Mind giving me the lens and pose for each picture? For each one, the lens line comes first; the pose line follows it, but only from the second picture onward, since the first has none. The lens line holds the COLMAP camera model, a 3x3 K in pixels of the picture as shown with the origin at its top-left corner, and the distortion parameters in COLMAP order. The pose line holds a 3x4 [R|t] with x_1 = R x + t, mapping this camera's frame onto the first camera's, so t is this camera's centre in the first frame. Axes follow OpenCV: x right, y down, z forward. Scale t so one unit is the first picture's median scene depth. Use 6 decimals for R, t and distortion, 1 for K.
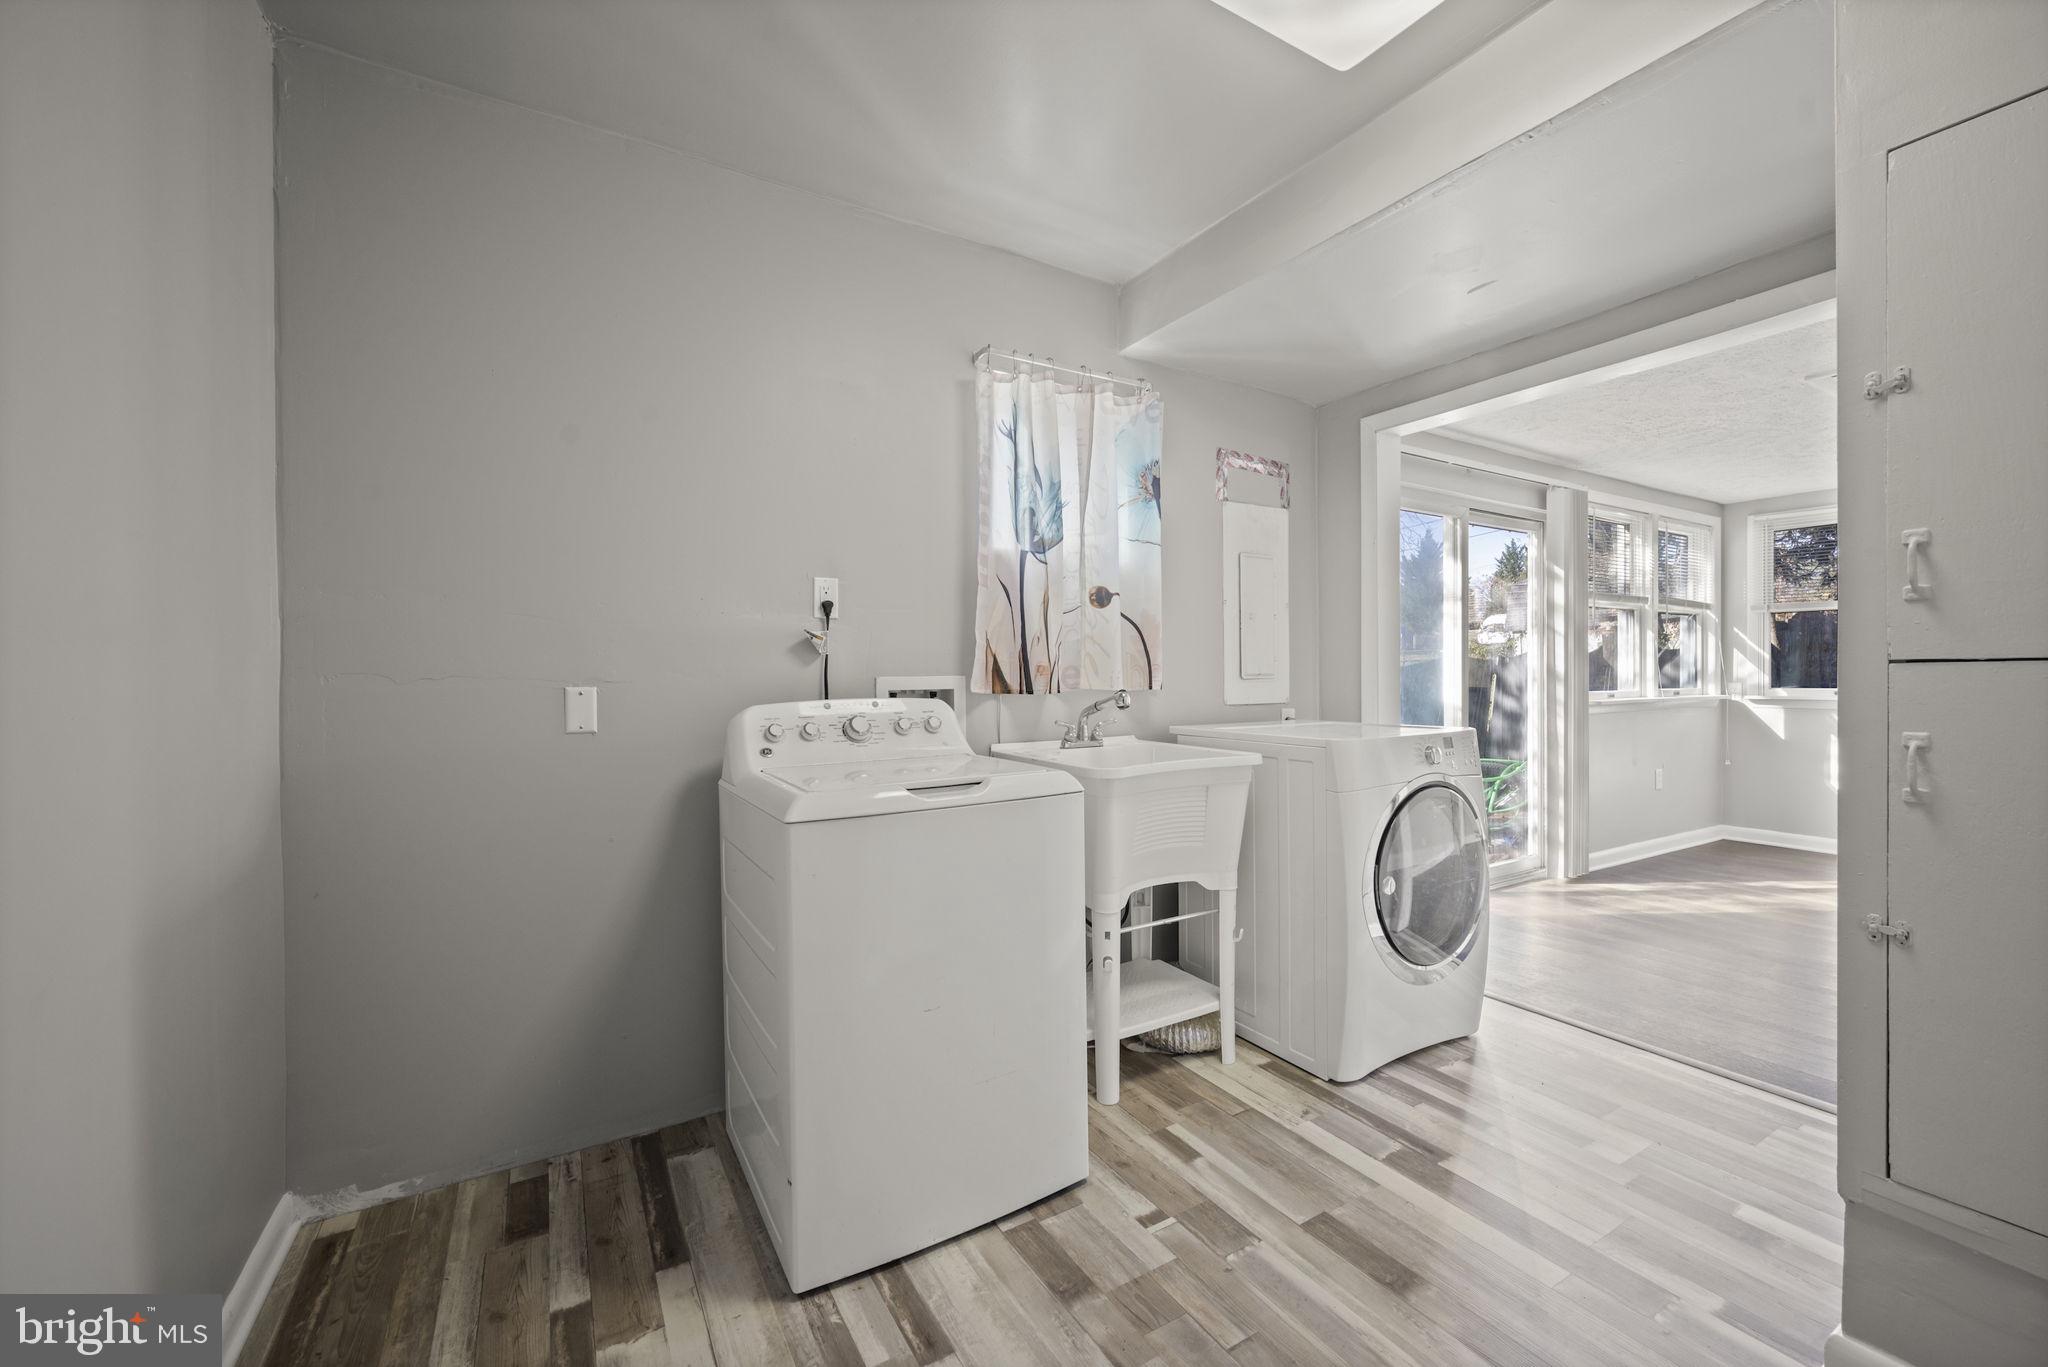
lens RADIAL K [[816.1, 0, 1025.4], [0, 816.1, 681.6], [0, 0, 1]] dist [-0.001424, 0.000375]
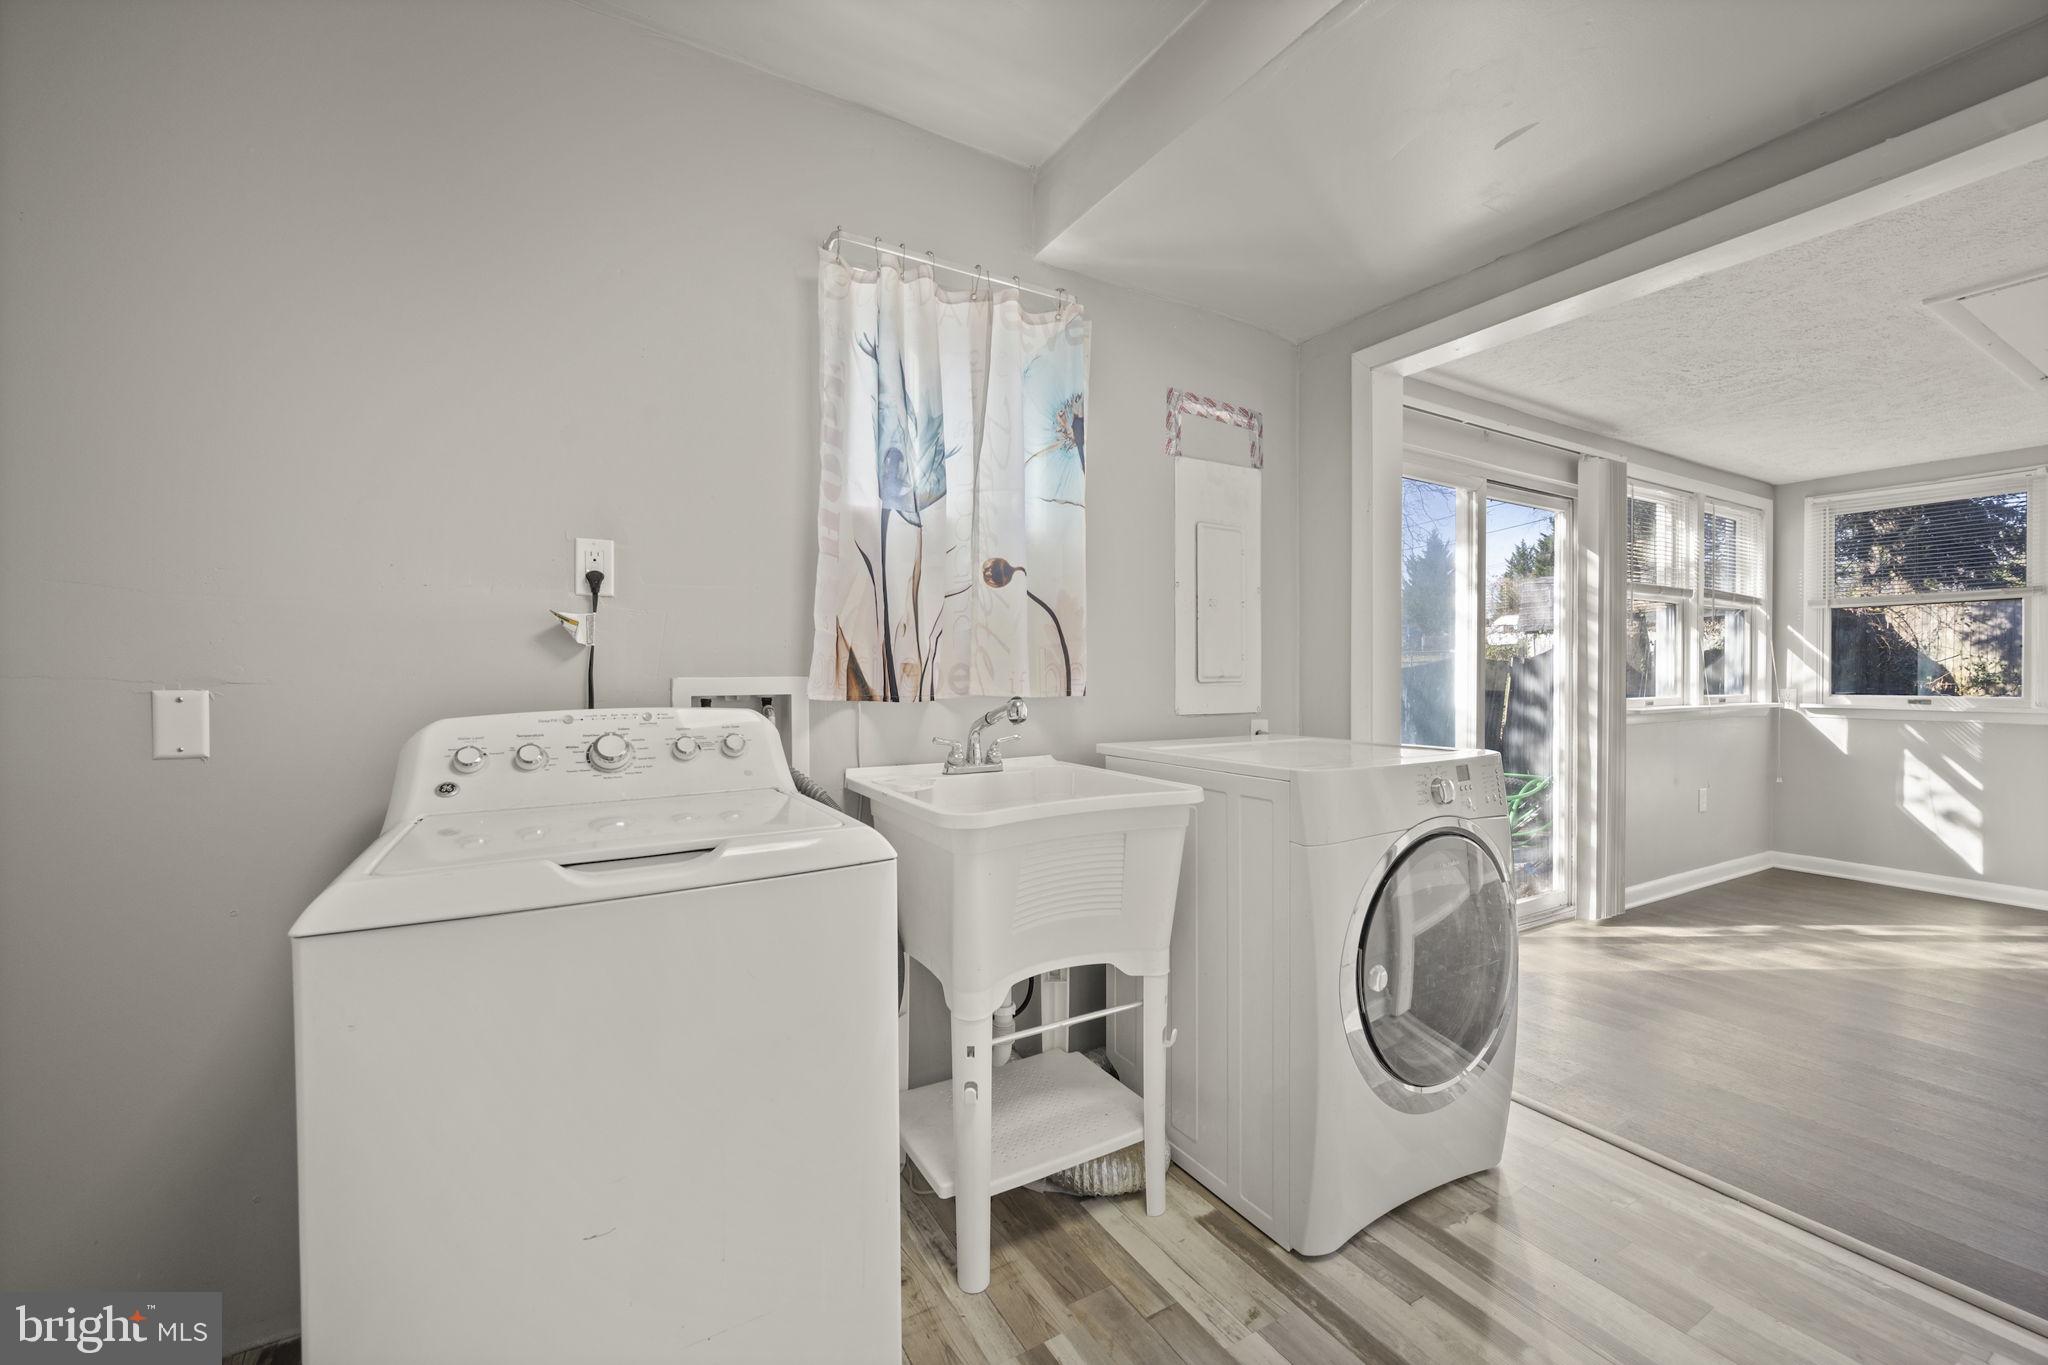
lens RADIAL K [[816.1, 0, 1025.4], [0, 816.1, 680.6], [0, 0, 1]] dist [-0.001424, 0.000375]
pose [[0.999948, 0.006271, -0.008042, 0.122498], [-0.006274, 0.999980, -0.000389, -0.004162], [0.008039, 0.000440, 0.999968, 0.247195]]
